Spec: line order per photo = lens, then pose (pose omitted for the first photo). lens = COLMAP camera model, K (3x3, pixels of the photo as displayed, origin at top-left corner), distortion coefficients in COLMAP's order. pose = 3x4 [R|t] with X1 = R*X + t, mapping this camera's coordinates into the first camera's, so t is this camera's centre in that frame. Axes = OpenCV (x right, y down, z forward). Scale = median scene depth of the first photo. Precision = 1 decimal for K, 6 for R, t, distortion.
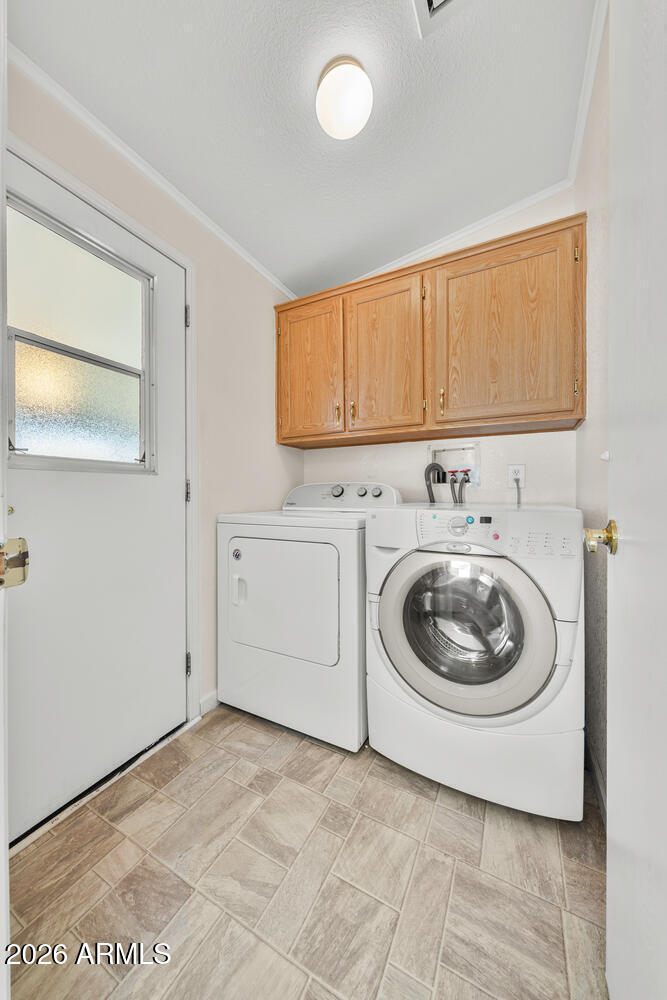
lens RADIAL K [[343.4, 0, 335.7], [0, 343.4, 491.0], [0, 0, 1]] dist [-0.001204, -0.000315]
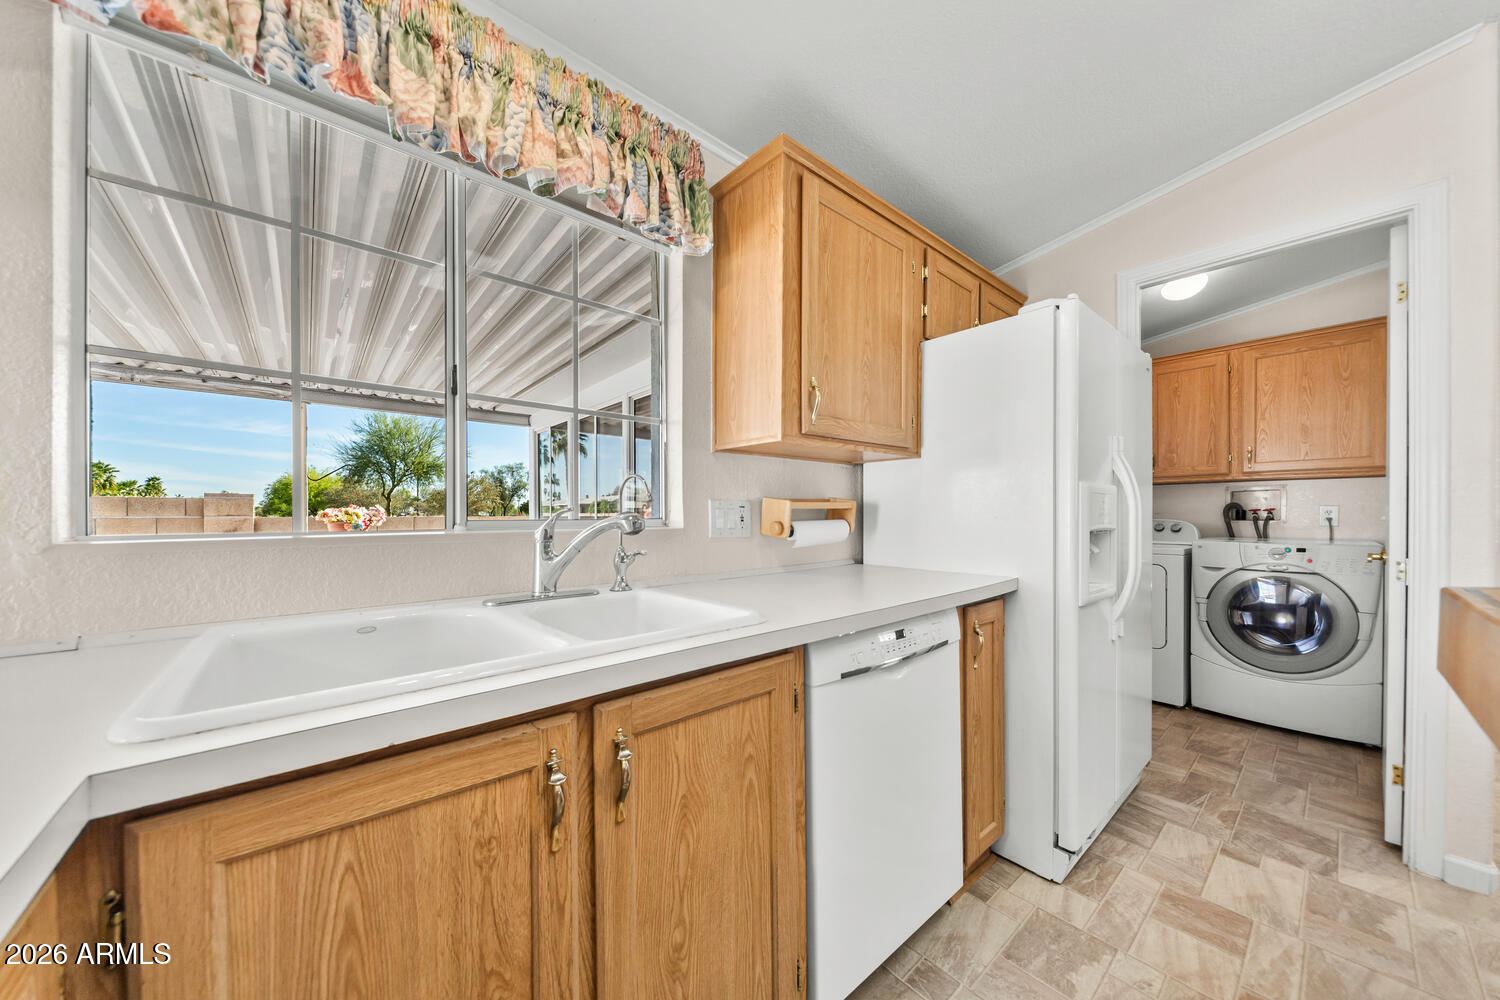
lens RADIAL K [[515.1, 0, 756.1], [0, 515.1, 514.1], [0, 0, 1]] dist [-0.001204, -0.000315]
pose [[0.934500, 0.001636, -0.355959, -0.670609], [-0.000113, 0.999991, 0.004299, -0.057150], [0.355963, -0.003977, 0.934492, -1.326550]]
